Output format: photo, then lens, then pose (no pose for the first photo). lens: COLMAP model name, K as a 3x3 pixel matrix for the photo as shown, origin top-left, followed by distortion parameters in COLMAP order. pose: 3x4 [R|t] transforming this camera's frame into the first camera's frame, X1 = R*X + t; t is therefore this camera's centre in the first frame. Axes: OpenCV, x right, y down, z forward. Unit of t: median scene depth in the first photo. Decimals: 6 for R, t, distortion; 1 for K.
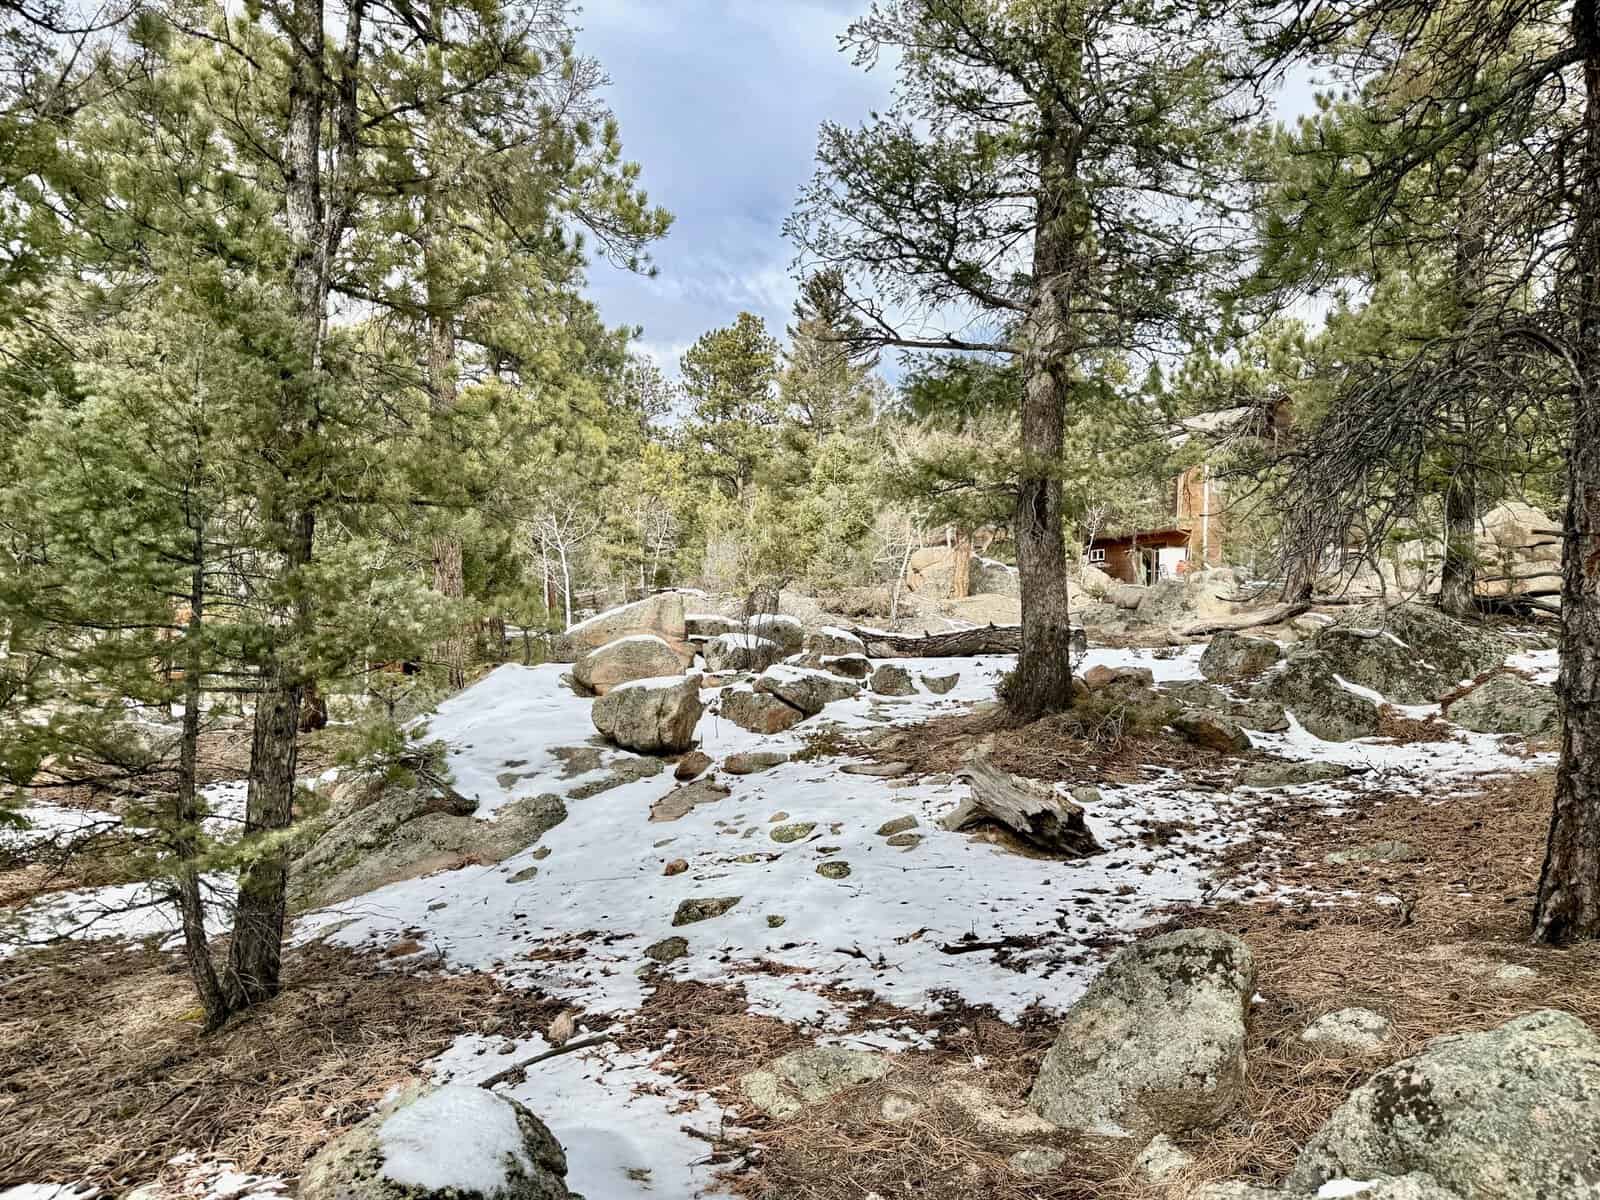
lens RADIAL K [[1101.5, 0, 810.1], [0, 1101.5, 597.5], [0, 0, 1]] dist [0.015742, -0.031252]
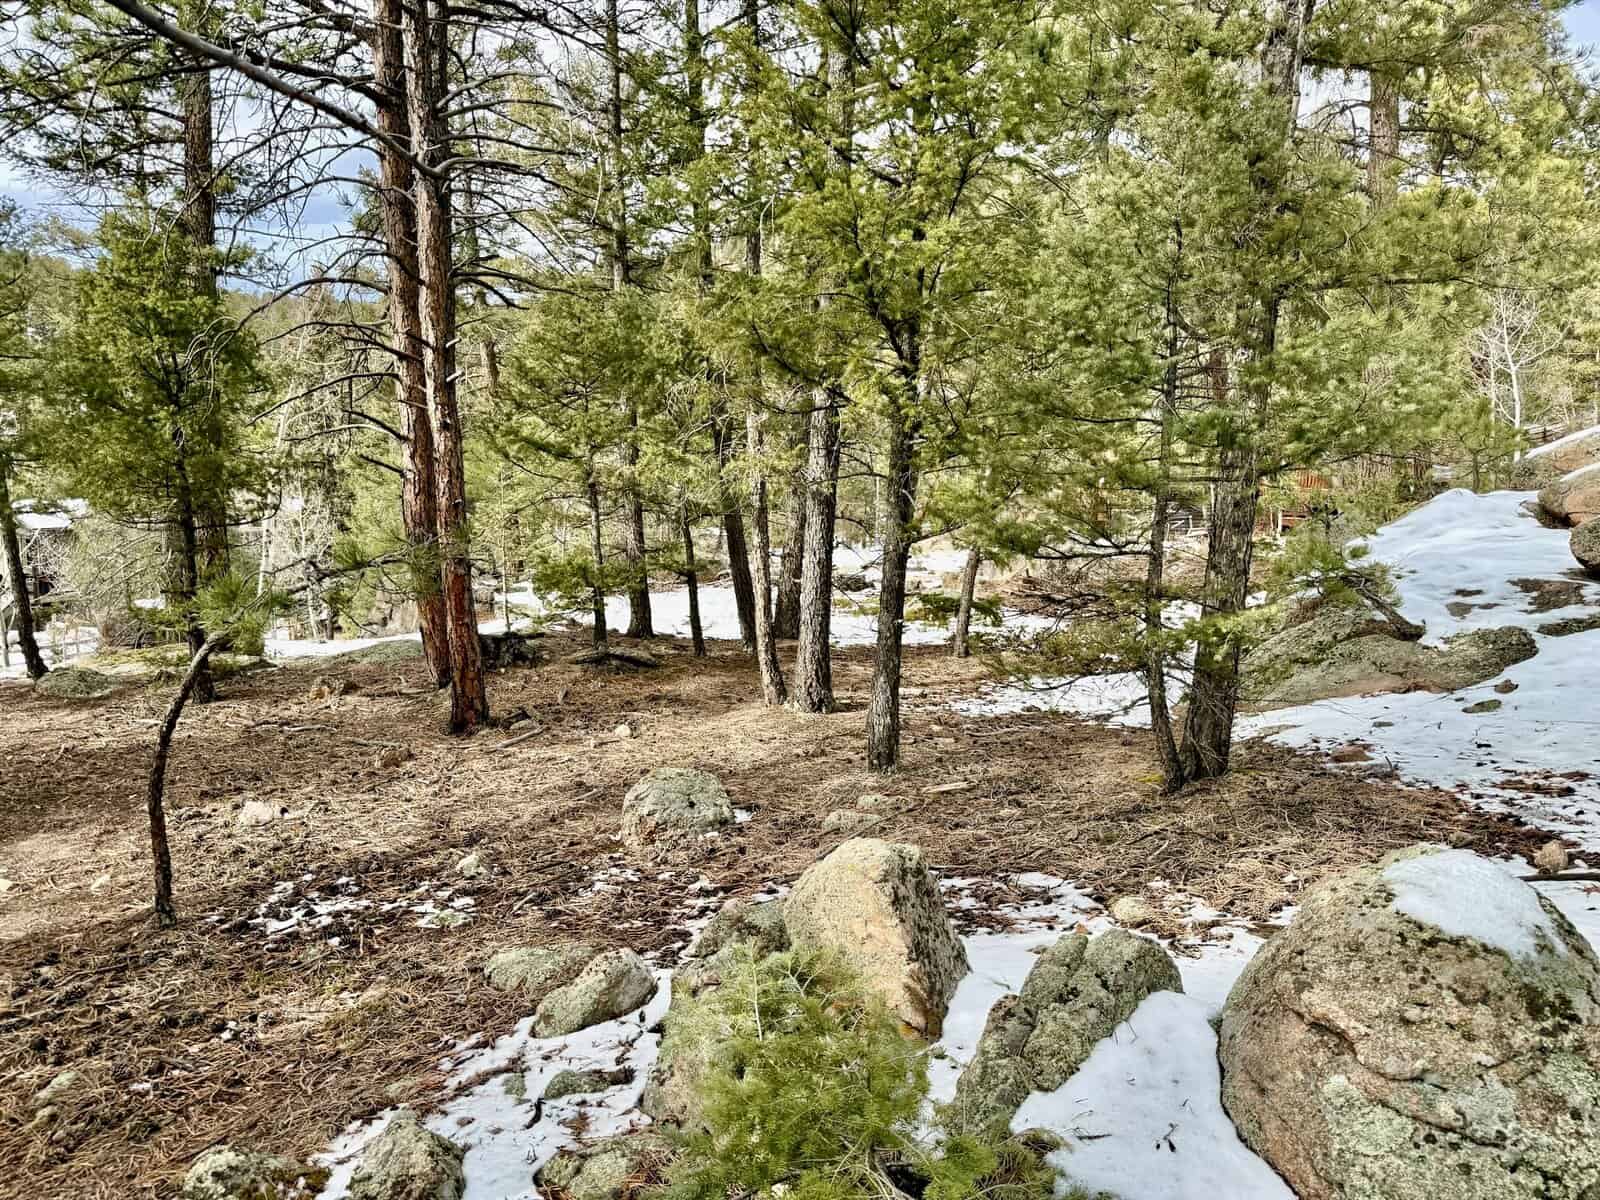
lens RADIAL K [[1101.5, 0, 733.5], [0, 1101.5, 656.3], [0, 0, 1]] dist [0.015742, -0.031252]
pose [[0.719281, 0.066799, -0.691501, -0.091578], [0.016419, 0.993454, 0.113046, 0.111670], [0.694526, -0.092666, 0.713475, -0.070303]]
